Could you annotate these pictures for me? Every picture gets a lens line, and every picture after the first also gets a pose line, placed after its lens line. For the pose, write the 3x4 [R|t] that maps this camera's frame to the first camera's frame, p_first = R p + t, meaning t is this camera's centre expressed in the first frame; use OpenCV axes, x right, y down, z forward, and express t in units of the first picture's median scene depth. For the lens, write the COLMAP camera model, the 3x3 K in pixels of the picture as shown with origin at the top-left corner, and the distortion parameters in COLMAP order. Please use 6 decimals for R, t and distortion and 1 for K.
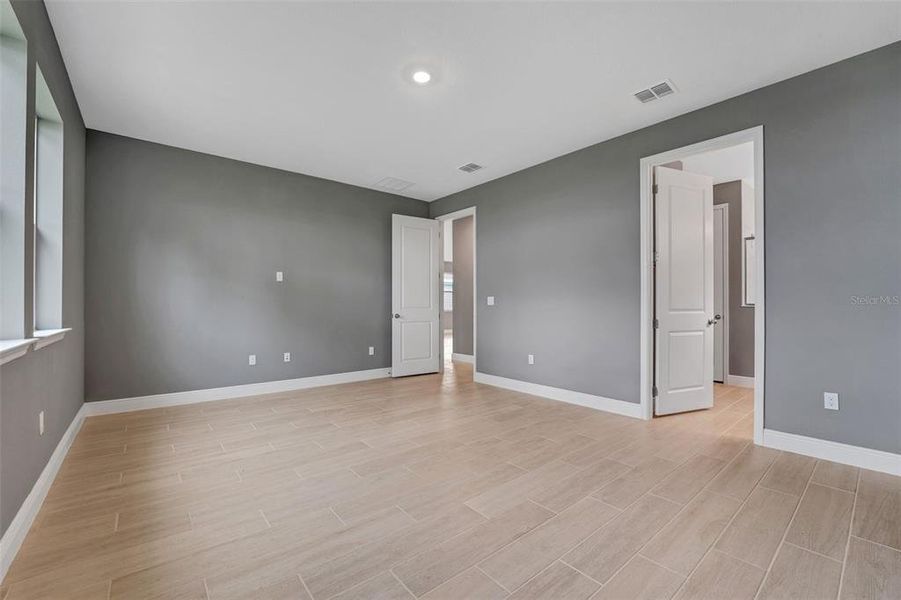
lens RADIAL K [[373.7, 0, 445.3], [0, 373.7, 301.0], [0, 0, 1]] dist [-0.002661, -0.000314]
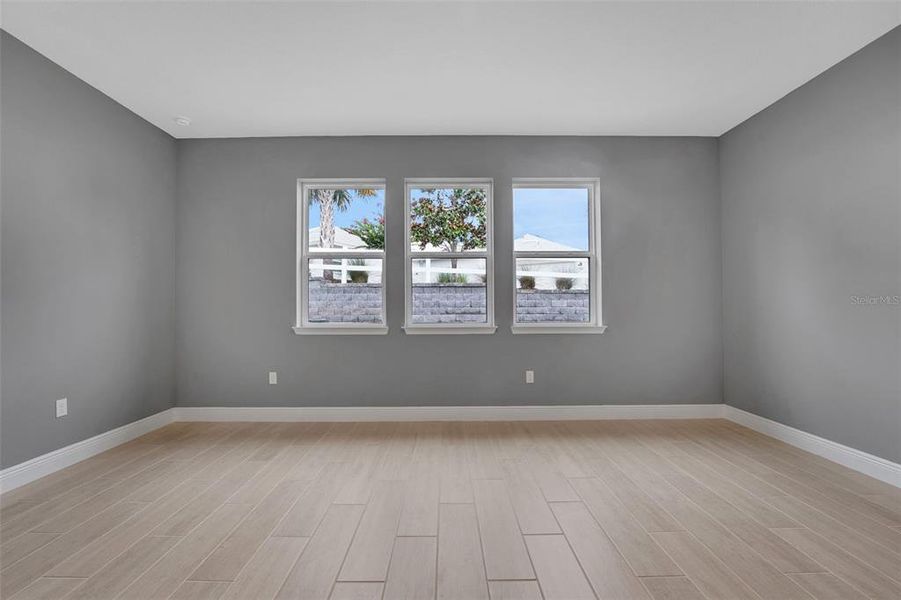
lens RADIAL K [[373.7, 0, 445.3], [0, 373.7, 301.0], [0, 0, 1]] dist [-0.002661, -0.000314]
pose [[-0.625676, -0.012922, -0.779976, 0.401820], [0.008738, 0.999684, -0.023571, 0.013970], [0.780034, -0.021563, -0.625365, 1.393190]]
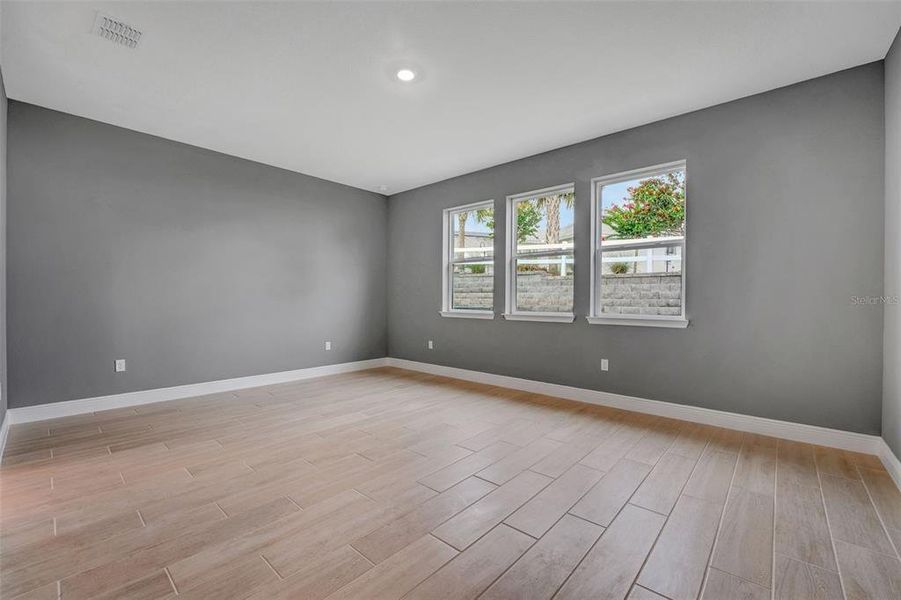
lens RADIAL K [[373.7, 0, 445.3], [0, 373.7, 301.0], [0, 0, 1]] dist [-0.002661, -0.000314]
pose [[-0.986689, -0.003569, -0.162579, -0.010211], [-0.003598, 0.999994, -0.000114, 0.016056], [0.162578, 0.000472, -0.986696, 2.094732]]
